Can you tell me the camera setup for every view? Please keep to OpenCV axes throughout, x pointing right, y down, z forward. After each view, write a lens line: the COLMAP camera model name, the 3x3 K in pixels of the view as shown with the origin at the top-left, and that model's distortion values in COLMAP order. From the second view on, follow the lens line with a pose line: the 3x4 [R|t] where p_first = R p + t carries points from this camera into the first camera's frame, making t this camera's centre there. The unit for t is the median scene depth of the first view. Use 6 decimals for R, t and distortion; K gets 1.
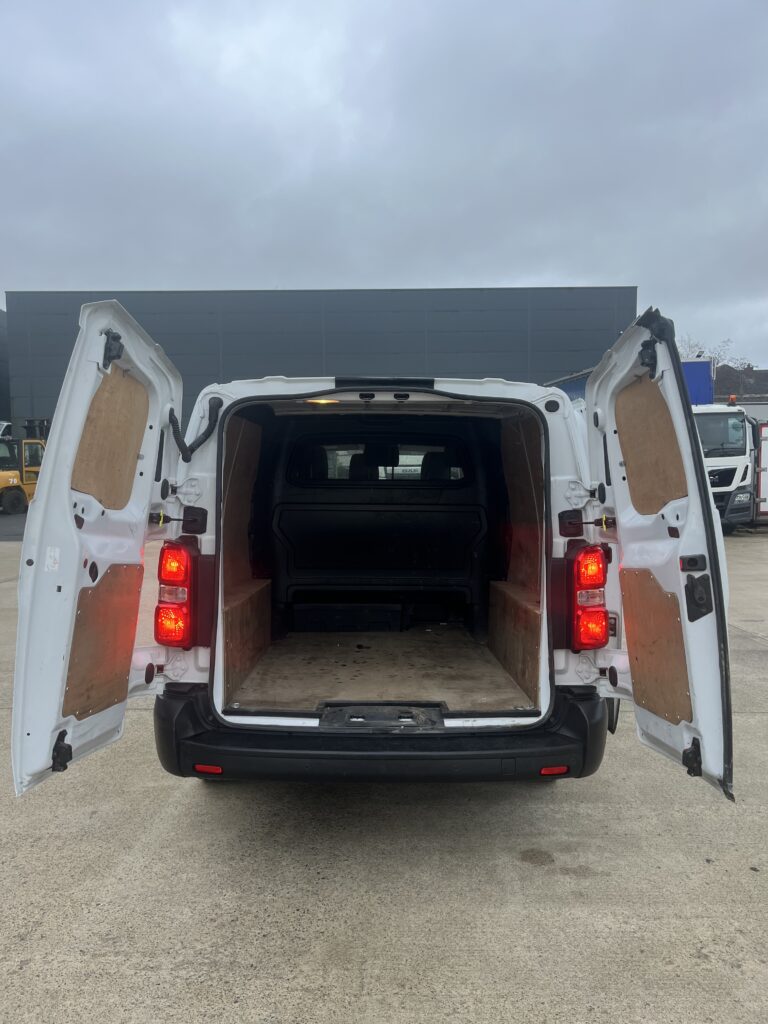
lens RADIAL K [[782.7, 0, 391.2], [0, 782.7, 510.9], [0, 0, 1]] dist [0.044121, -0.061867]
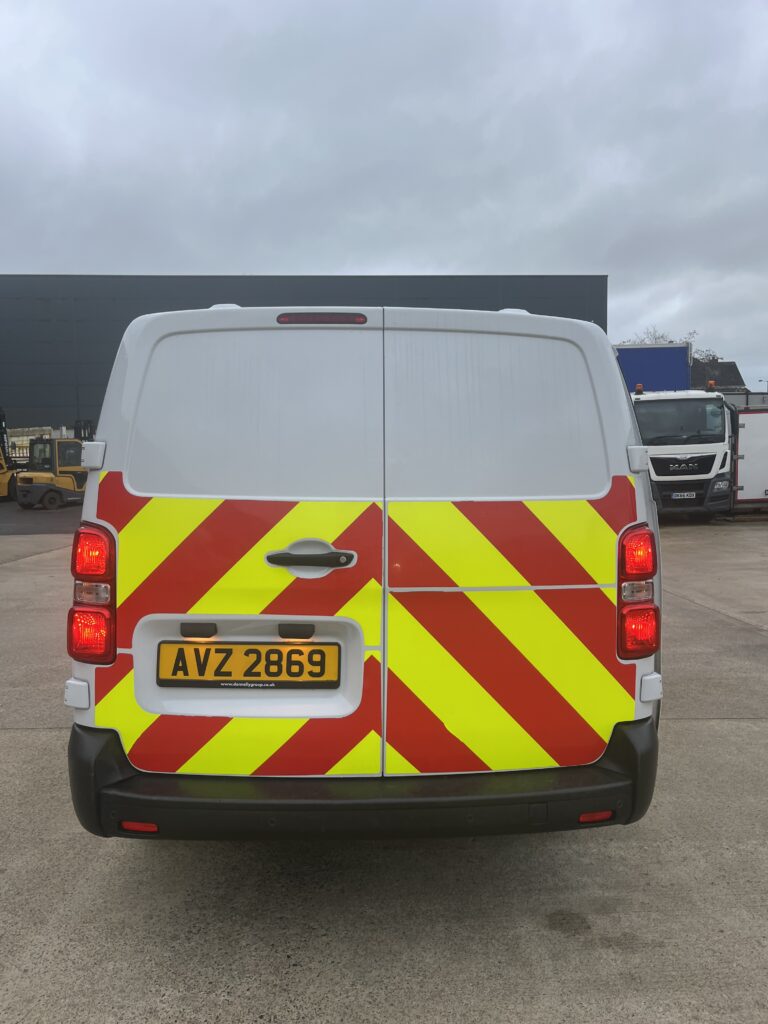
lens RADIAL K [[782.7, 0, 387.0], [0, 782.7, 508.7], [0, 0, 1]] dist [0.044121, -0.061867]
pose [[0.999393, -0.007465, 0.034038, -0.019122], [0.007273, 0.999957, 0.005773, 0.021824], [-0.034080, -0.005522, 0.999404, 0.225640]]
